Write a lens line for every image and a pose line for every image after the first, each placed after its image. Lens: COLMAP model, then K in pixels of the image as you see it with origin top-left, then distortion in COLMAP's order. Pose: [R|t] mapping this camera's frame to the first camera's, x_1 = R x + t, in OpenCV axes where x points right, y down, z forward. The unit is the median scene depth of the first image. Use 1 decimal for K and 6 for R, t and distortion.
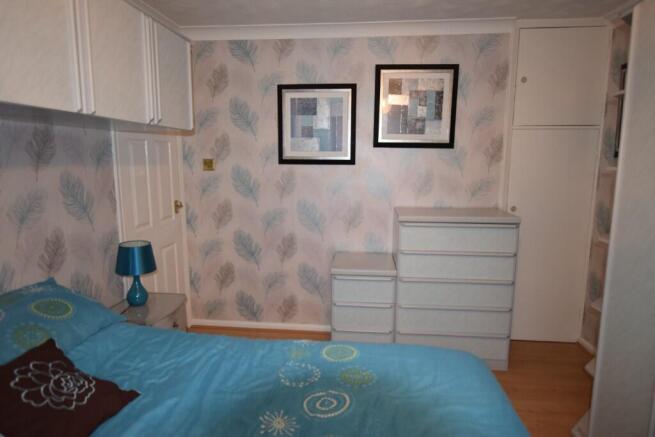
lens RADIAL K [[395.8, 0, 327.5], [0, 395.8, 218.5], [0, 0, 1]] dist [-0.000945, -0.001024]
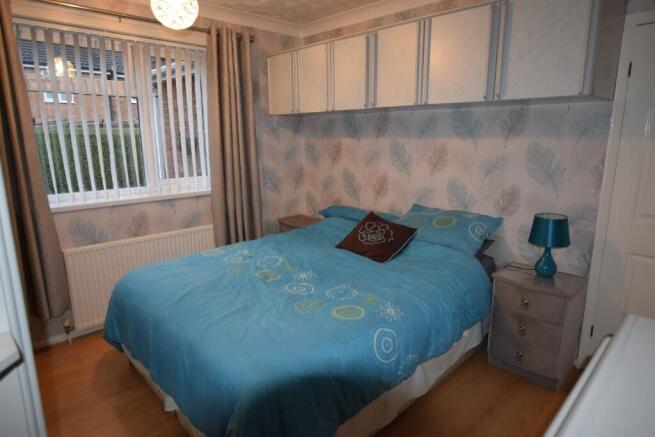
lens RADIAL K [[395.8, 0, 327.5], [0, 395.8, 218.5], [0, 0, 1]] dist [-0.000945, -0.001024]
pose [[-0.641674, 0.164193, -0.749196, 0.744121], [-0.106360, 0.948329, 0.298931, -0.199425], [0.759567, 0.271501, -0.591054, 1.346016]]
